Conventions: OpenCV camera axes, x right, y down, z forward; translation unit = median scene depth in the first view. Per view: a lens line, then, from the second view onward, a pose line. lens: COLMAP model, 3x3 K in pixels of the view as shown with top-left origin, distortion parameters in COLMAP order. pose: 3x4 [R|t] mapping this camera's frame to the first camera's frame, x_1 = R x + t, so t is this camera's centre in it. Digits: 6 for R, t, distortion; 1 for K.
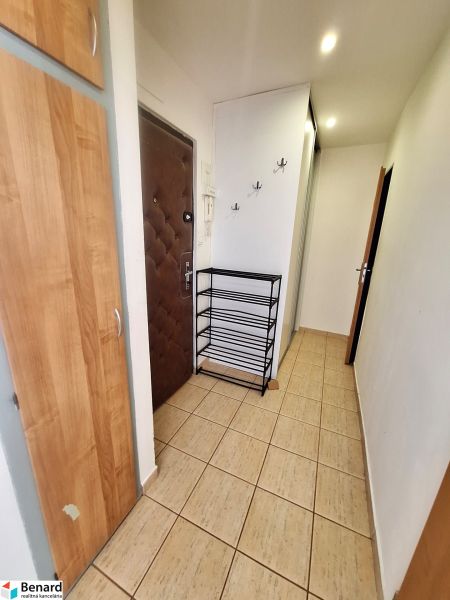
lens RADIAL K [[241.6, 0, 213.1], [0, 241.6, 300.0], [0, 0, 1]] dist [-0.007519, 0.000577]
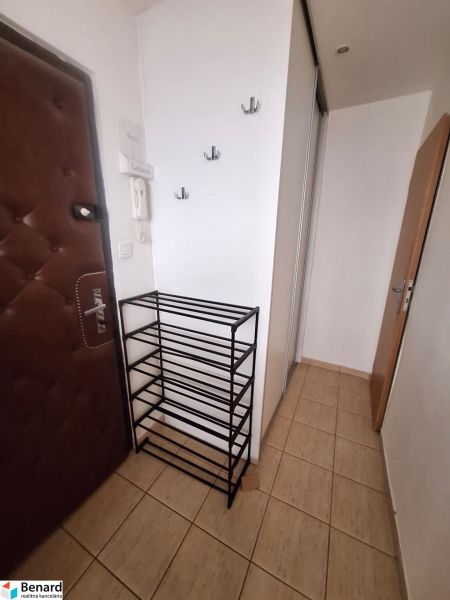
lens RADIAL K [[241.6, 0, 215.3], [0, 241.6, 307.5], [0, 0, 1]] dist [-0.007519, 0.000577]
pose [[0.999110, -0.017554, -0.038357, 0.176624], [0.017767, 0.999829, 0.005217, -0.091542], [0.038259, -0.005894, 0.999250, 0.353129]]
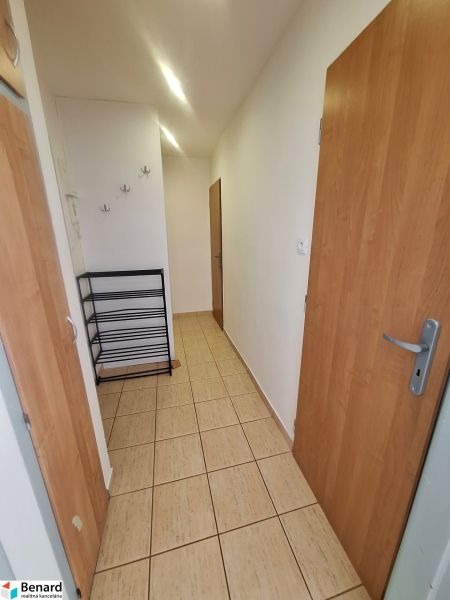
lens RADIAL K [[241.6, 0, 224.5], [0, 241.6, 303.2], [0, 0, 1]] dist [-0.007519, 0.000577]
pose [[0.775743, -0.219310, 0.591714, -0.176517], [0.204523, 0.974431, 0.093027, 0.007748], [-0.596986, 0.048854, 0.800762, -0.074002]]
